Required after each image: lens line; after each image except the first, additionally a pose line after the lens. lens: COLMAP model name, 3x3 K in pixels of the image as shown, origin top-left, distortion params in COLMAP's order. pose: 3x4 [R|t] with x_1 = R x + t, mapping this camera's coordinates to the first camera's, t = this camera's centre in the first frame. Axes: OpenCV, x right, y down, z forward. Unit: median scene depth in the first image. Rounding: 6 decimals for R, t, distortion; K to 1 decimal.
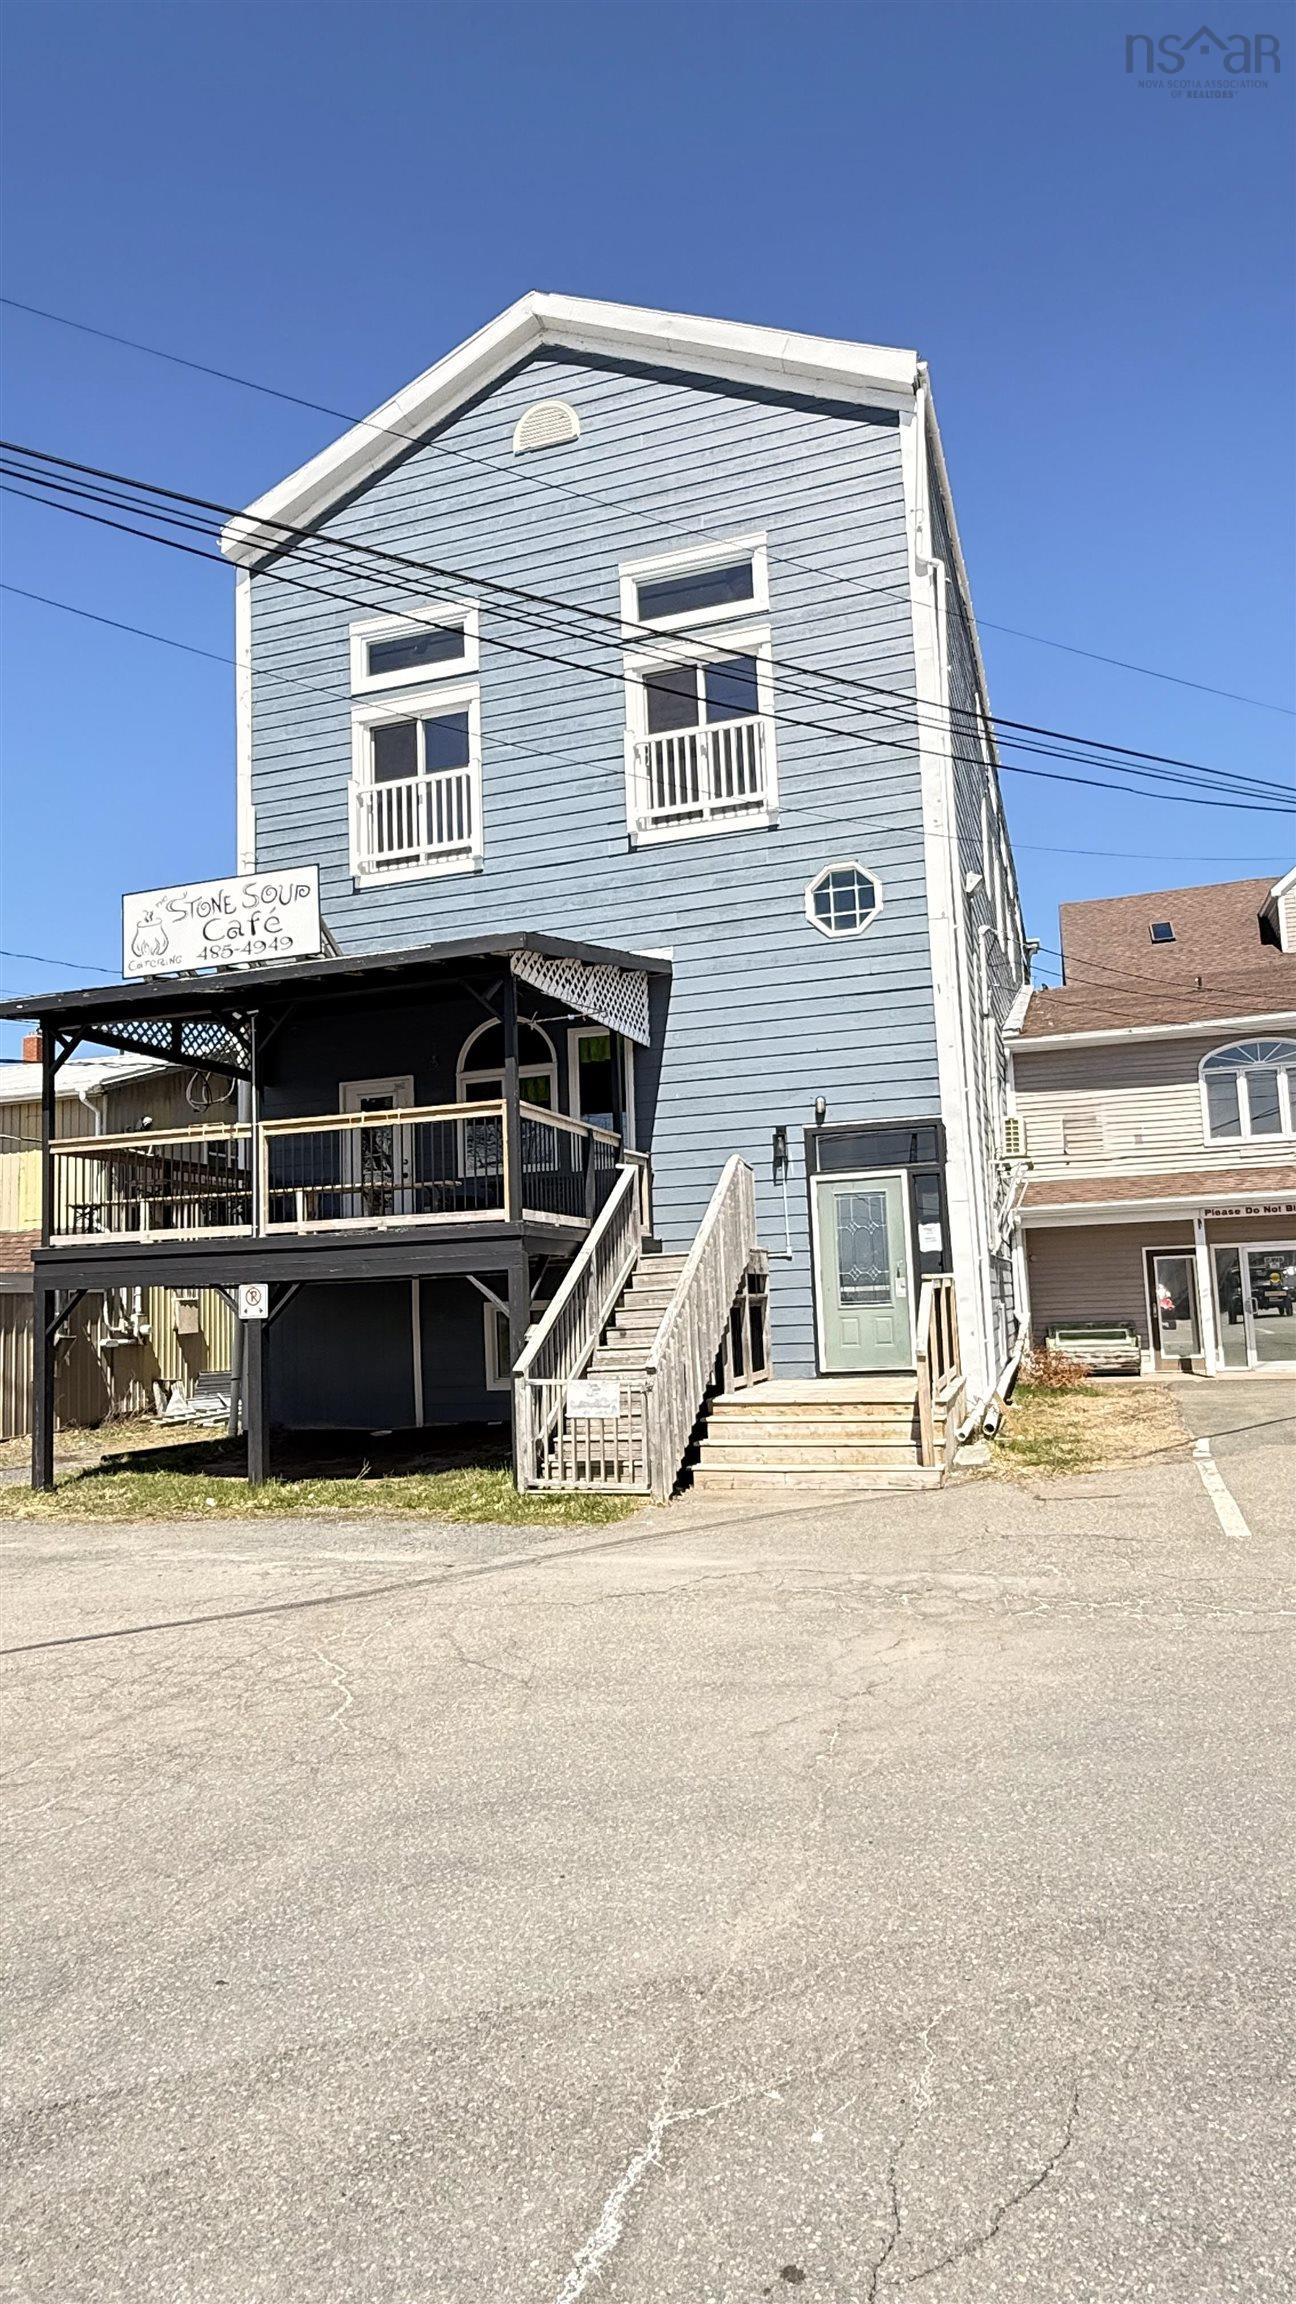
lens RADIAL K [[1282.9, 0, 649.2], [0, 1282.9, 1154.8], [0, 0, 1]] dist [-0.001900, 0.001279]
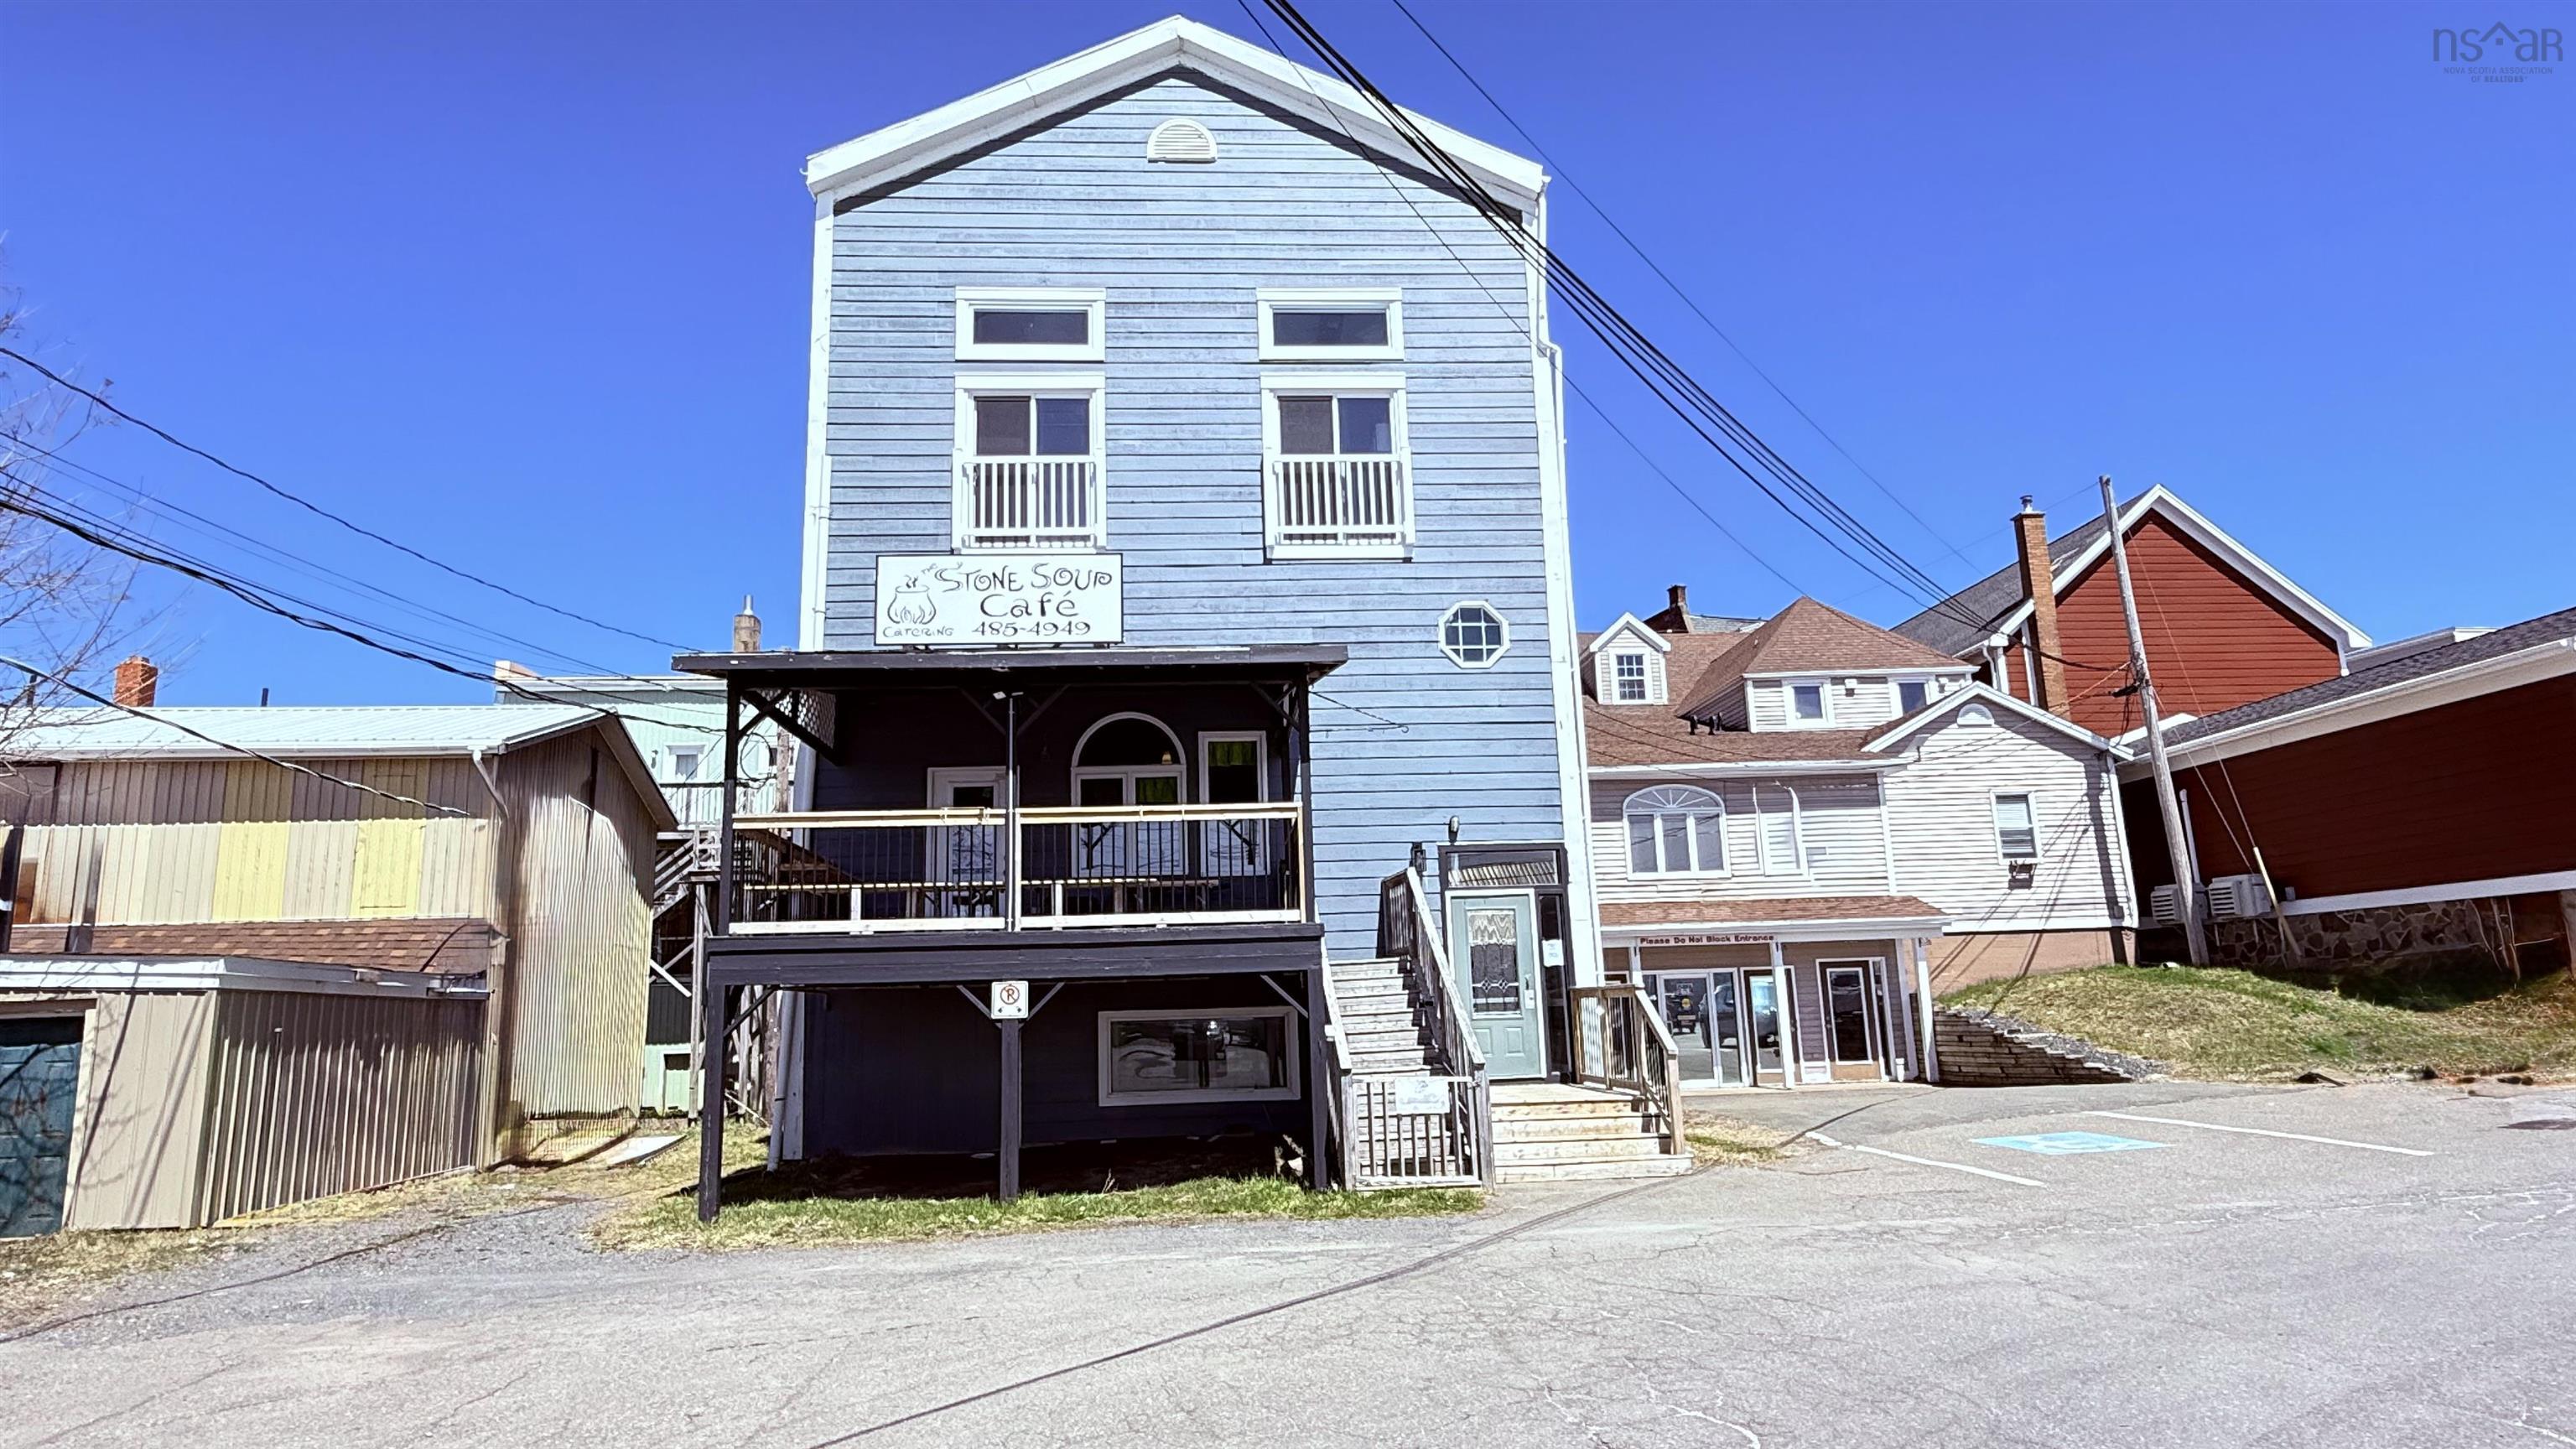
lens RADIAL K [[1434.3, 0, 1284.5], [0, 1434.3, 724.8], [0, 0, 1]] dist [-0.001900, 0.001279]
pose [[0.929928, 0.083697, 0.358089, -0.417133], [-0.045884, 0.992554, -0.112834, 0.019353], [-0.364867, 0.088497, 0.926844, -0.051158]]
